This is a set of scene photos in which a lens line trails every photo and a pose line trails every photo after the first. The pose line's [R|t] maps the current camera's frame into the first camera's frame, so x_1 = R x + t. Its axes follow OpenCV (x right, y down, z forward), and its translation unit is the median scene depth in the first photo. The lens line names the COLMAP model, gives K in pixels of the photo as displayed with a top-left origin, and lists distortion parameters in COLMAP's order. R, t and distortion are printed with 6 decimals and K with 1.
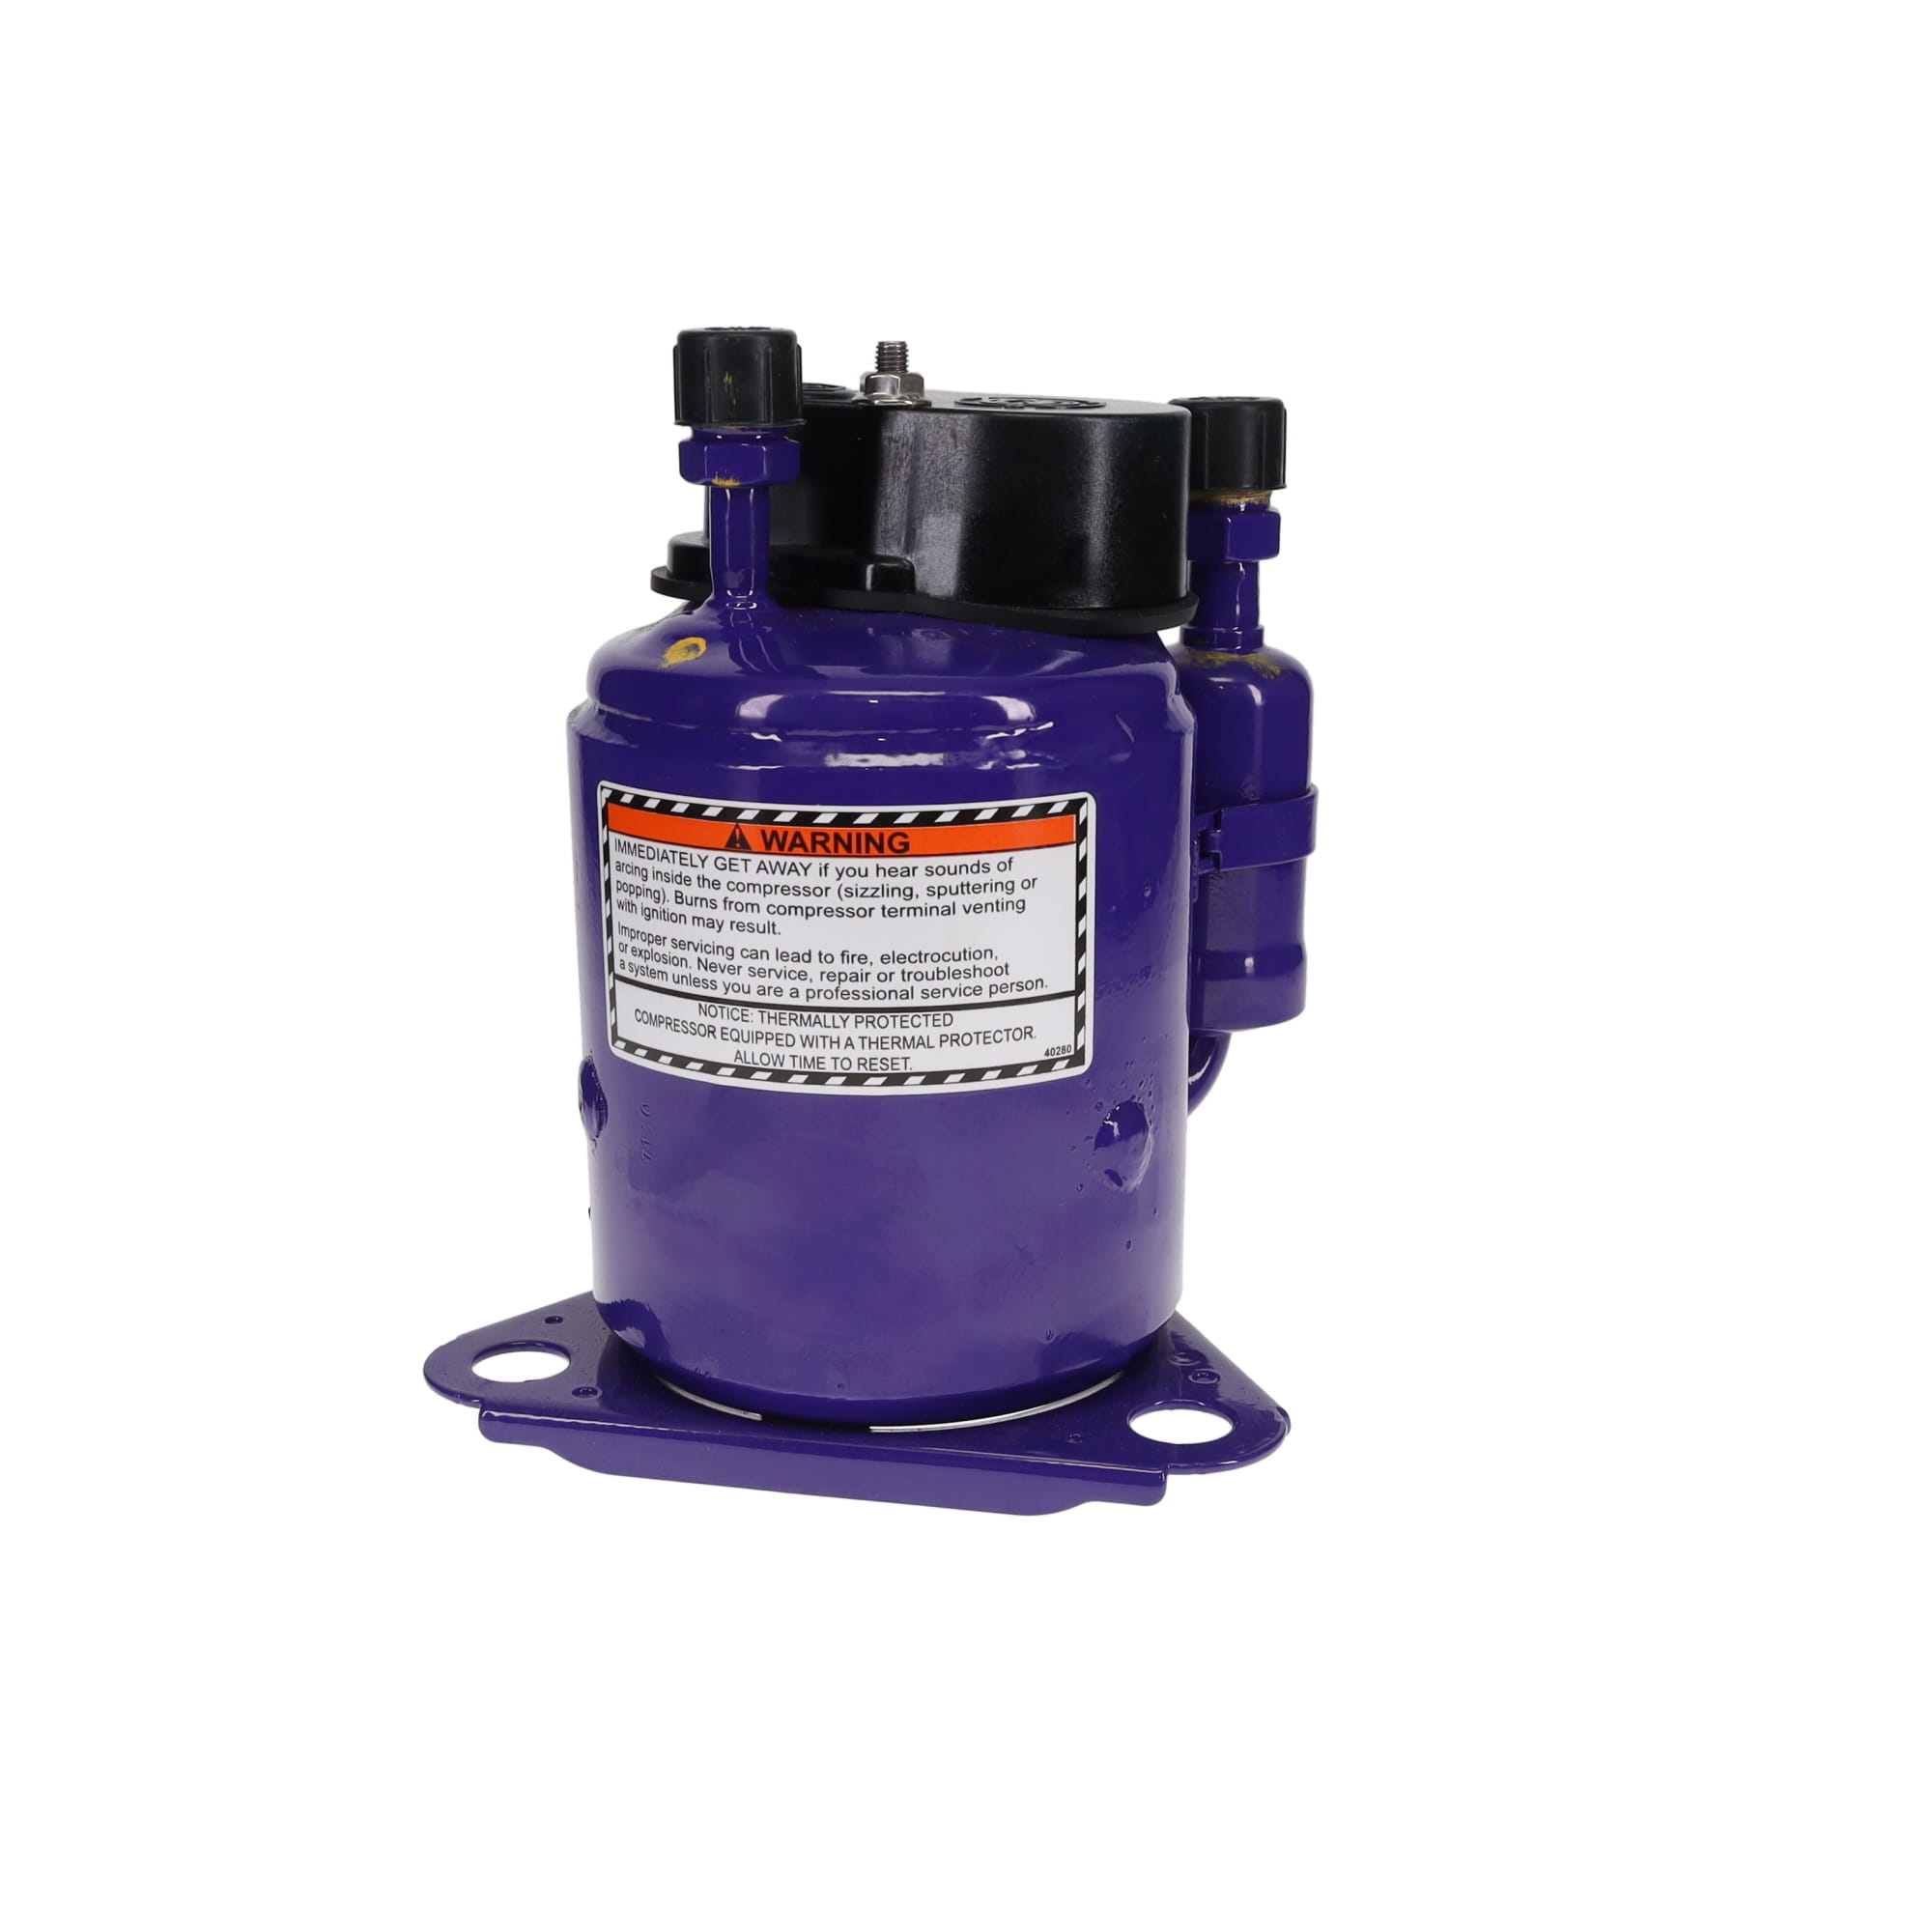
lens RADIAL K [[2472.8, 0, 966.0], [0, 2472.8, 966.0], [0, 0, 1]] dist [0.166311, -0.007894]
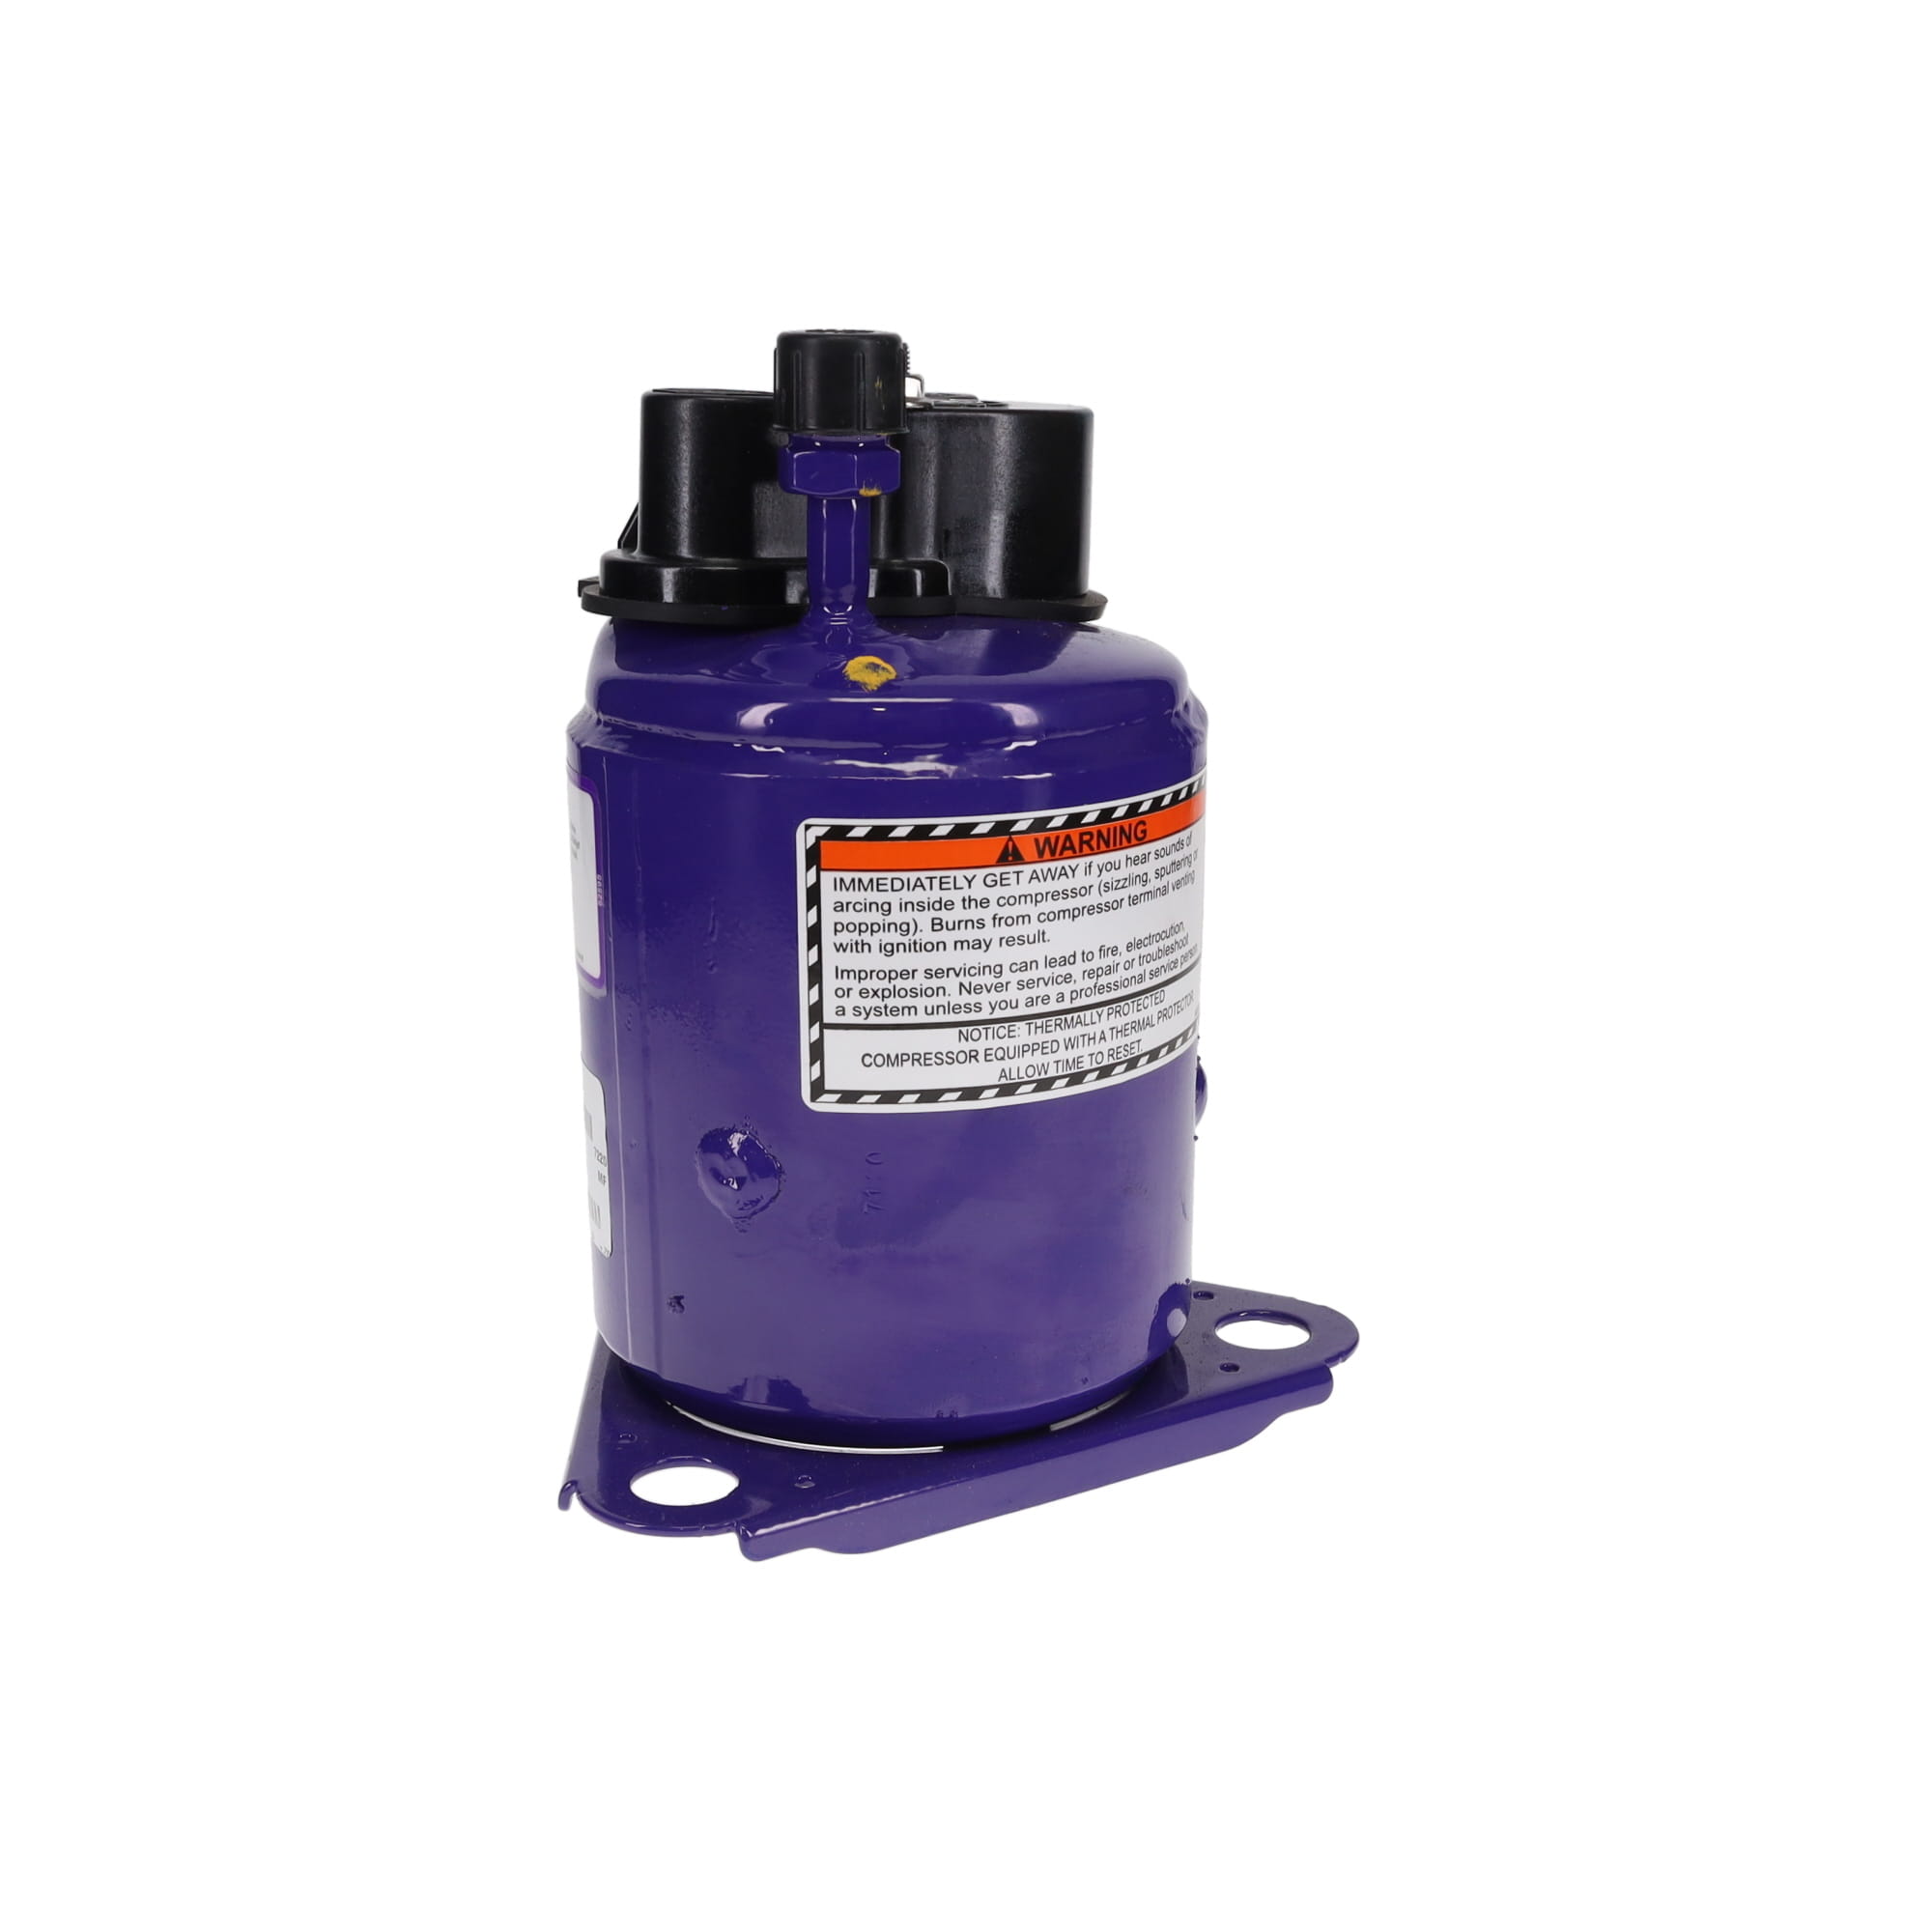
lens RADIAL K [[2517.6, 0, 966.0], [0, 2517.6, 966.0], [0, 0, 1]] dist [0.129663, -0.023801]
pose [[0.709156, -0.176016, 0.682727, -0.781739], [0.173278, 0.982147, 0.073224, -0.081894], [-0.683427, 0.066374, 0.726995, 0.288107]]
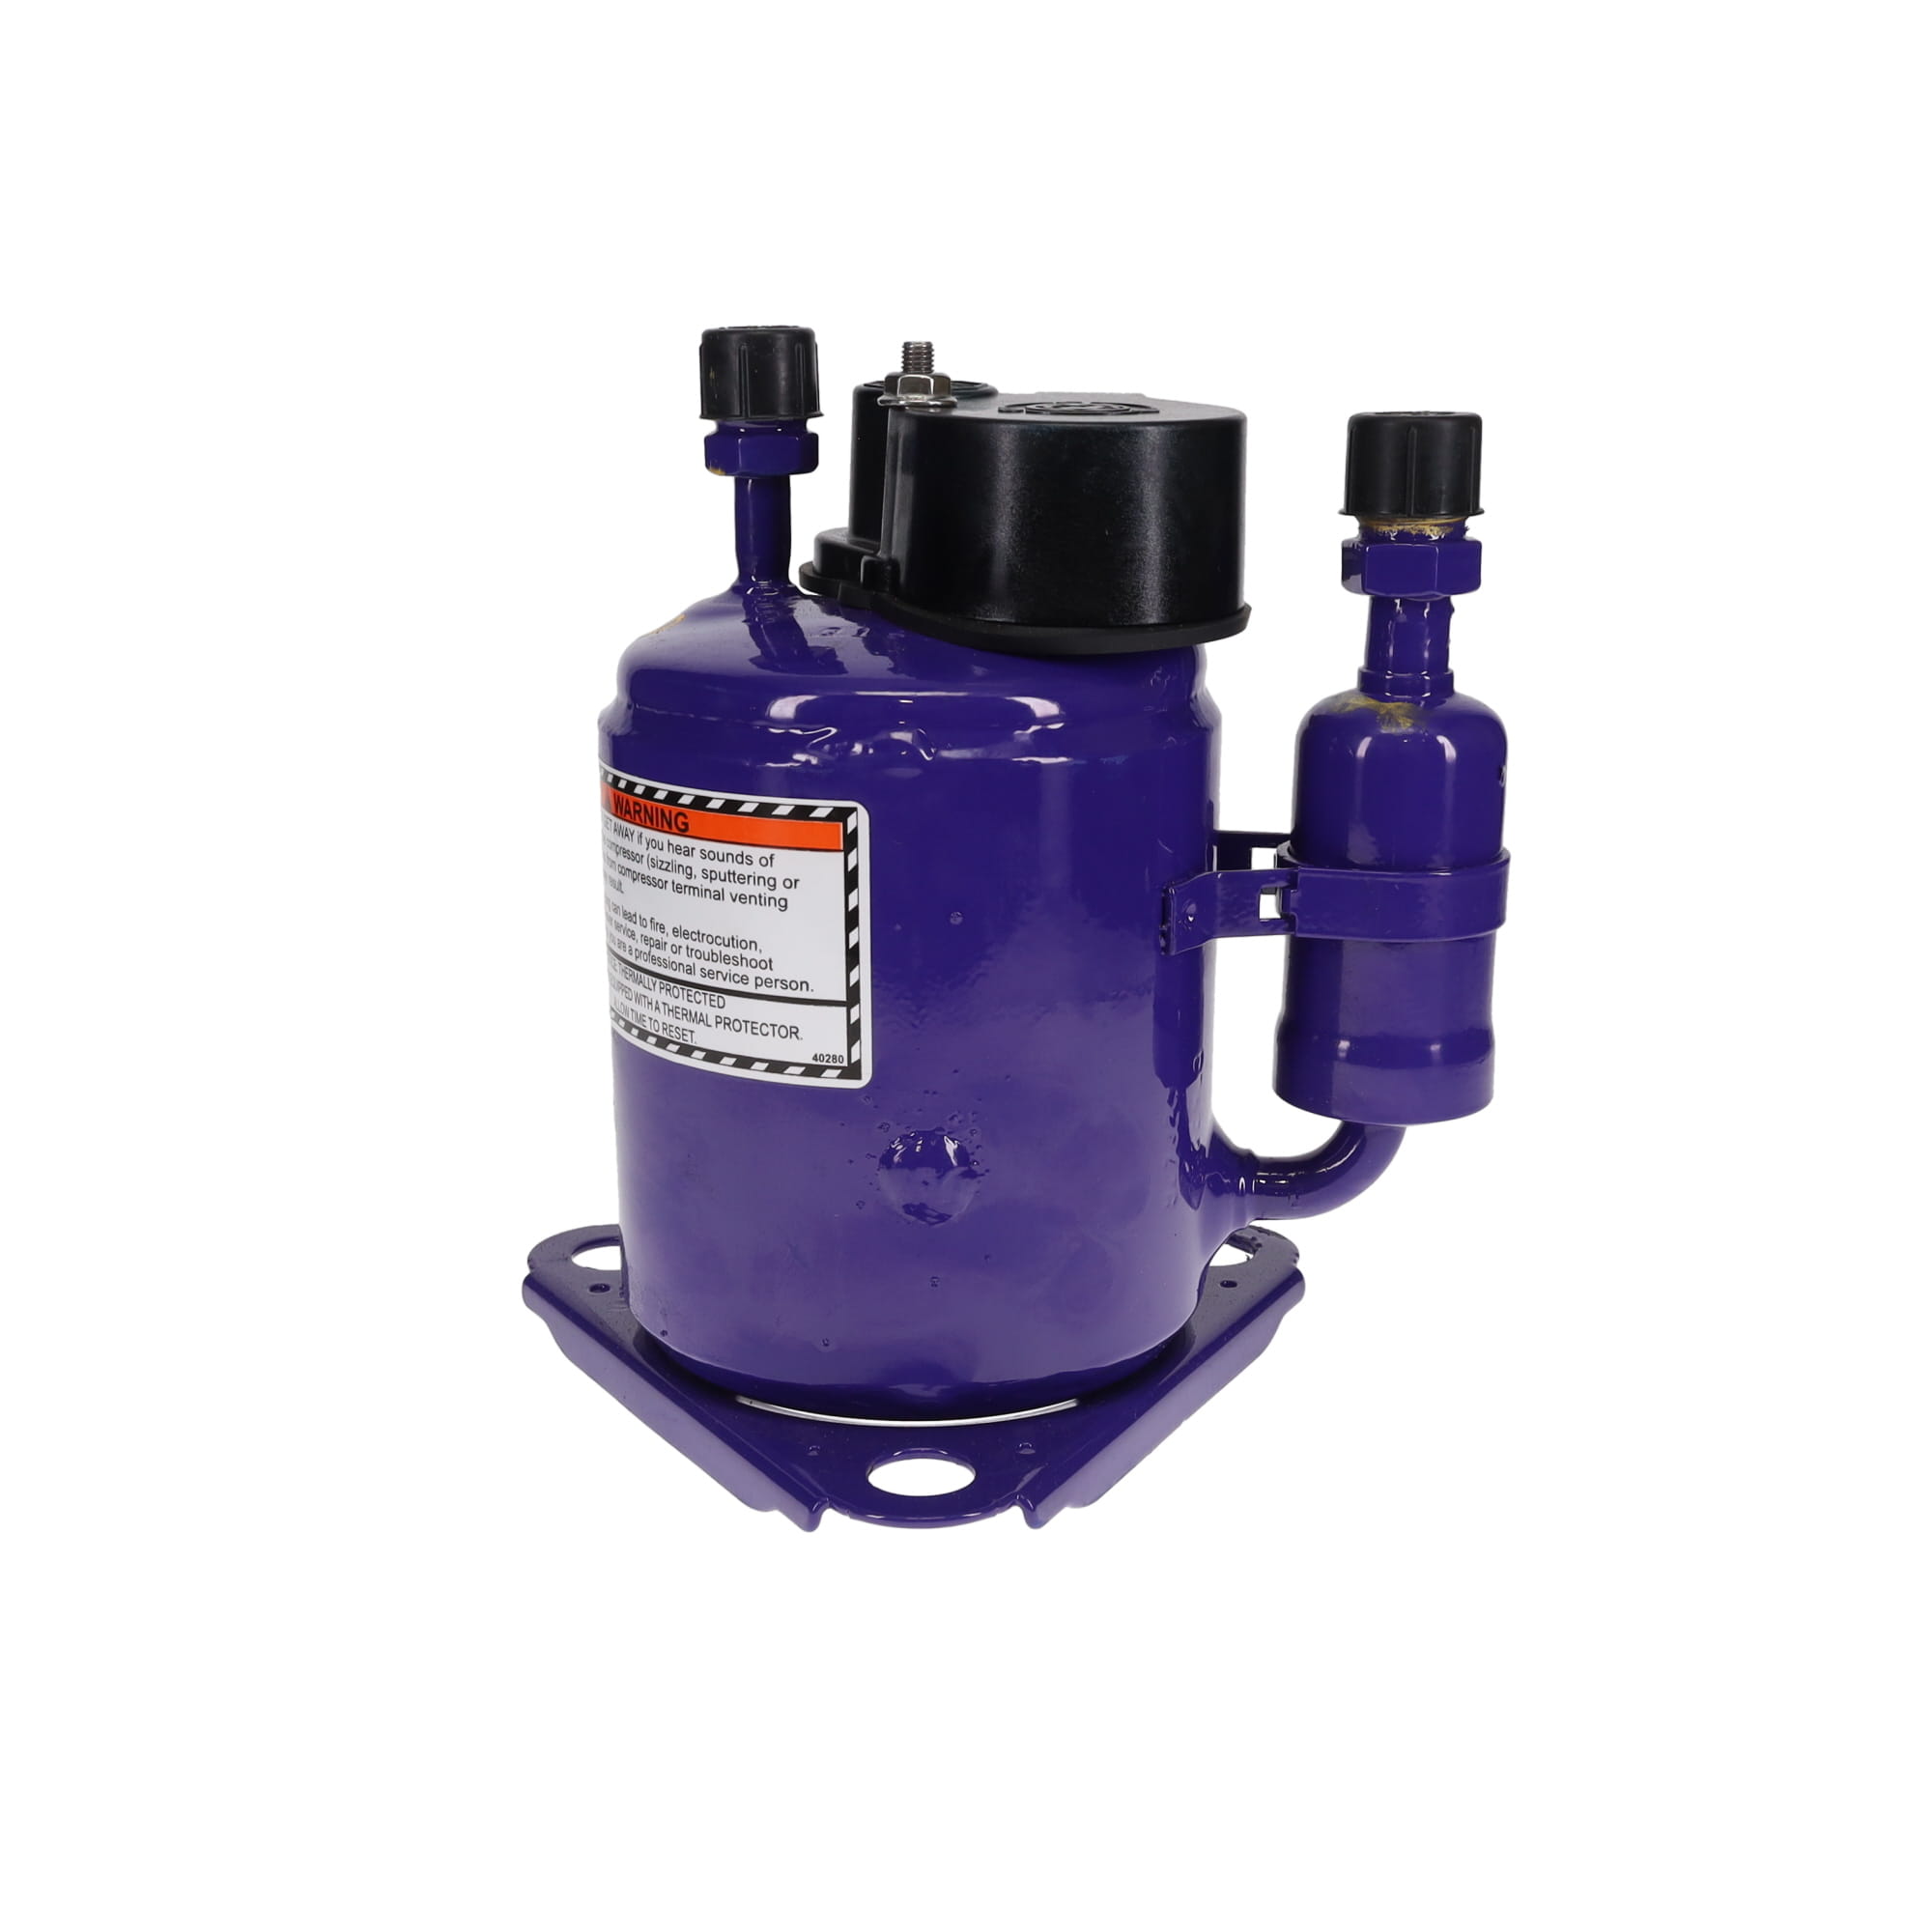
lens RADIAL K [[2472.8, 0, 966.0], [0, 2472.8, 966.0], [0, 0, 1]] dist [0.166311, -0.007894]
pose [[0.699390, 0.177018, -0.692473, 0.770079], [-0.177716, 0.981488, 0.071408, -0.084184], [0.692294, 0.073122, 0.717901, 0.331751]]
